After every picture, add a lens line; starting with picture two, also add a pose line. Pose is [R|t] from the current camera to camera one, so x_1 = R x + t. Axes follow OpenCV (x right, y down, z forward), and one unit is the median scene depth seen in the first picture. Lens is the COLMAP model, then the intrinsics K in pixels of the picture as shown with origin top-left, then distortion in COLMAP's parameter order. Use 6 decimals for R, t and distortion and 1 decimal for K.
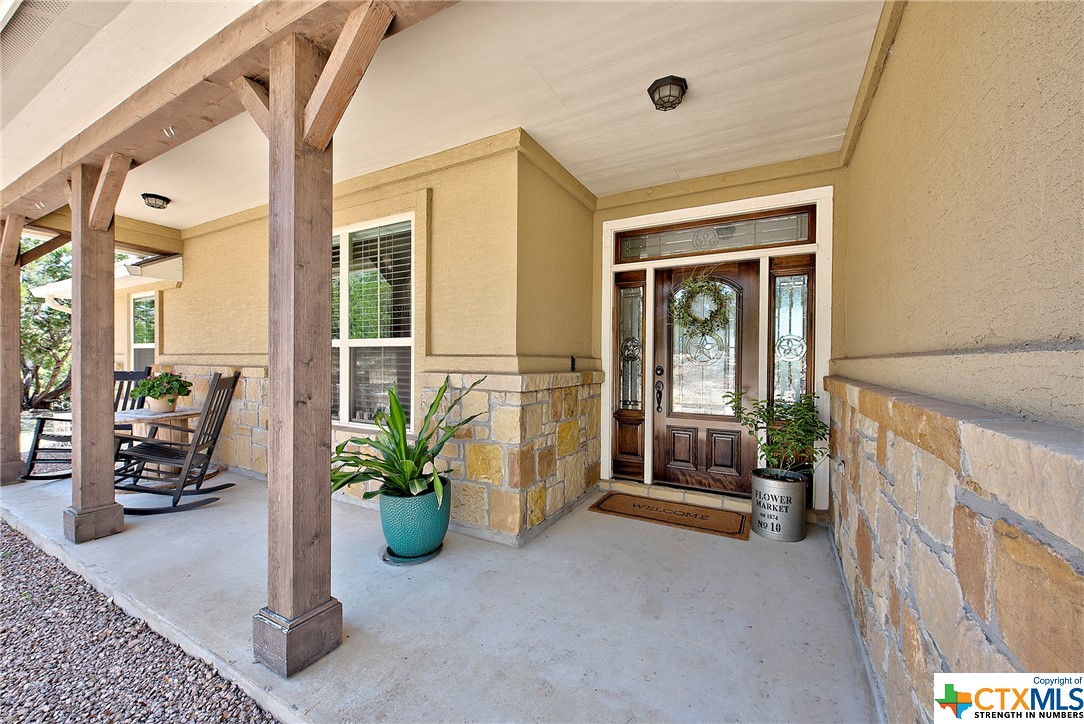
lens RADIAL K [[436.9, 0, 535.1], [0, 436.9, 364.0], [0, 0, 1]] dist [0.001594, -0.000316]
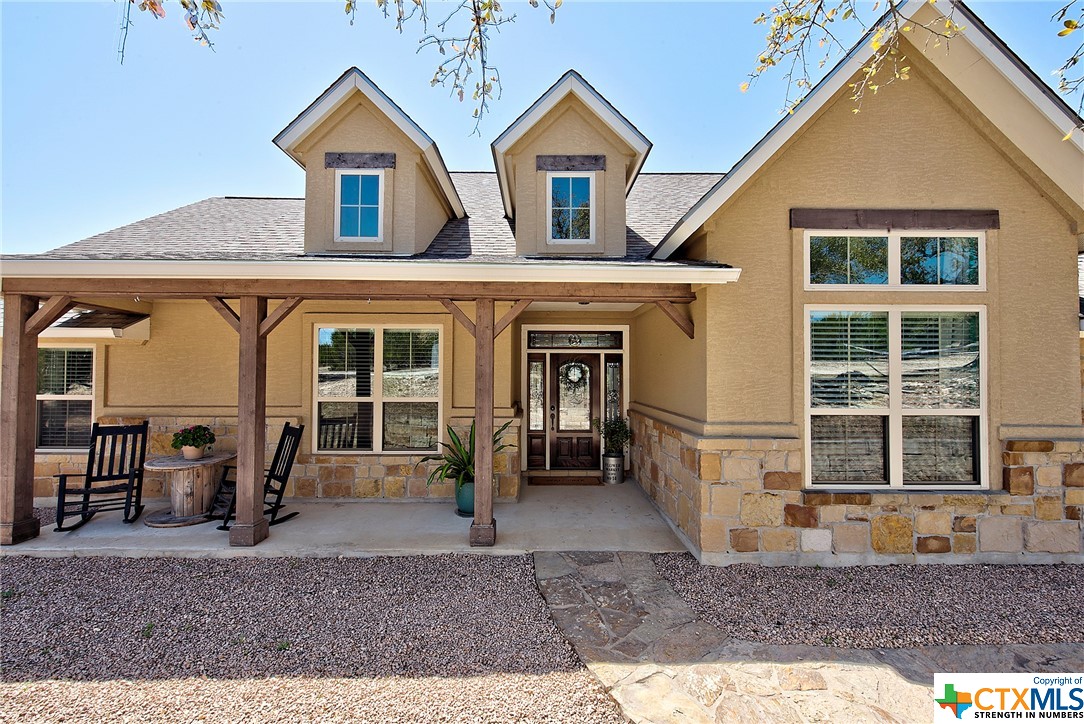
lens RADIAL K [[436.9, 0, 548.4], [0, 436.9, 362.2], [0, 0, 1]] dist [0.001594, -0.000316]
pose [[0.864048, 0.007346, 0.503356, -0.732738], [0.009135, 0.999500, -0.030267, -0.134720], [-0.503327, 0.030750, 0.863549, -0.662418]]
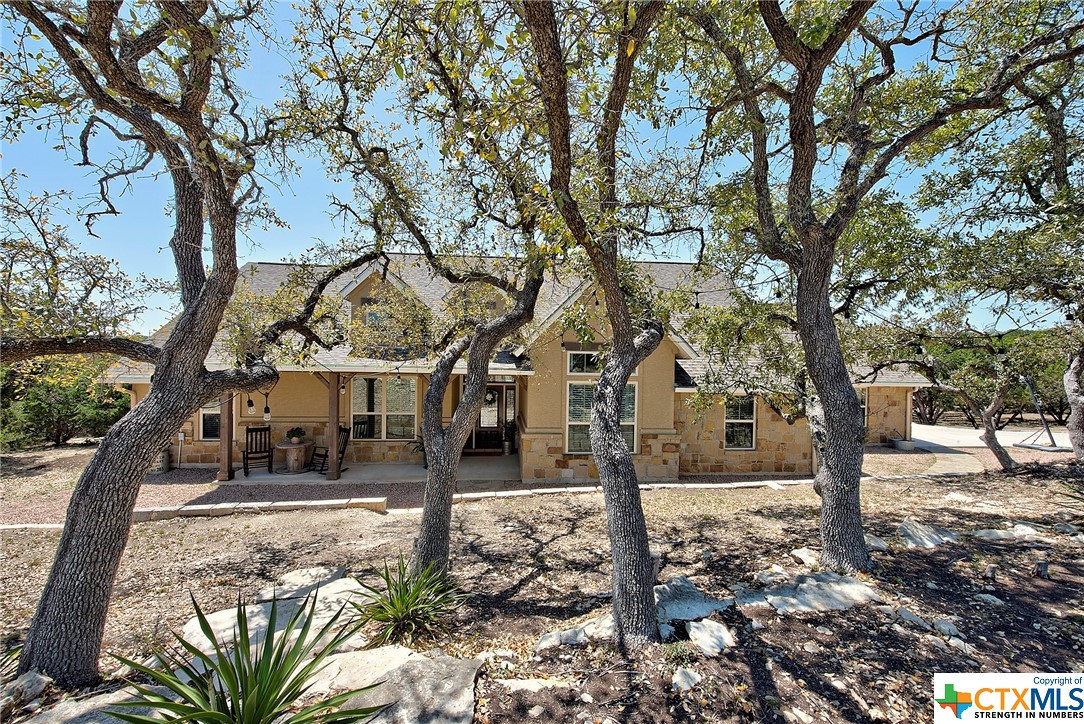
lens RADIAL K [[436.9, 0, 545.4], [0, 436.9, 363.6], [0, 0, 1]] dist [0.001594, -0.000316]
pose [[0.822813, -0.004698, 0.568292, -1.321599], [-0.000667, 0.999957, 0.009232, -0.453378], [-0.568311, -0.007976, 0.822775, -2.295673]]
